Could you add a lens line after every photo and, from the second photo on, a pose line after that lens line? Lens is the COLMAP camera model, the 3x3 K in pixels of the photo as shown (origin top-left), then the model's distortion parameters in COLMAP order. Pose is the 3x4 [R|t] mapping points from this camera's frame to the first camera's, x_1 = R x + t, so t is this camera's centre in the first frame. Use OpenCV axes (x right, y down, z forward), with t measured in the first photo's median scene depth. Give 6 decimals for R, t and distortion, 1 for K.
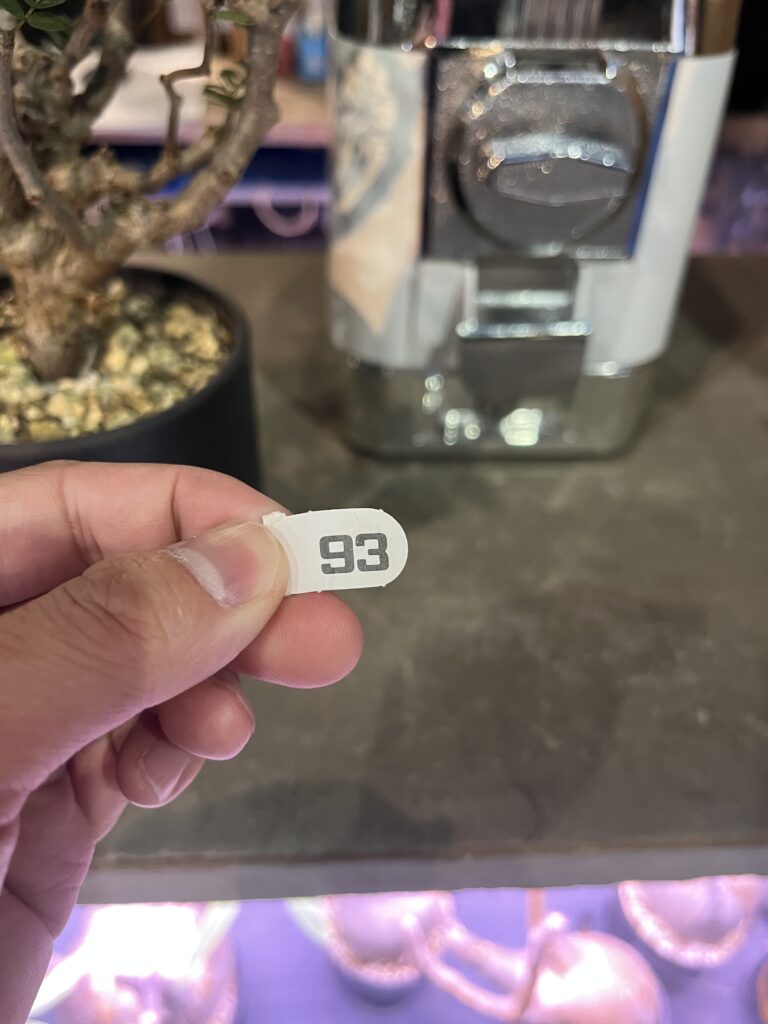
lens RADIAL K [[753.1, 0, 388.0], [0, 753.1, 512.6], [0, 0, 1]] dist [-0.003599, -0.017014]
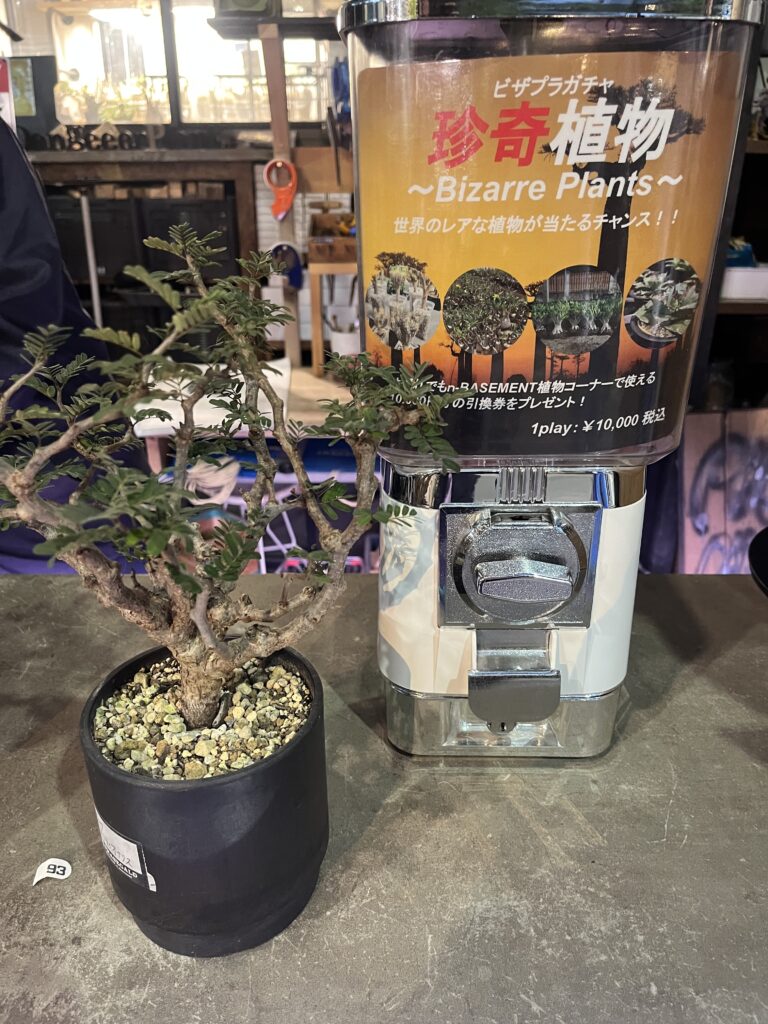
lens RADIAL K [[753.1, 0, 377.1], [0, 753.1, 509.9], [0, 0, 1]] dist [-0.003599, -0.017014]
pose [[0.996080, -0.011452, -0.087710, 0.057397], [-0.014160, 0.958150, -0.285916, -0.144582], [0.087313, 0.286037, 0.954232, -0.502279]]
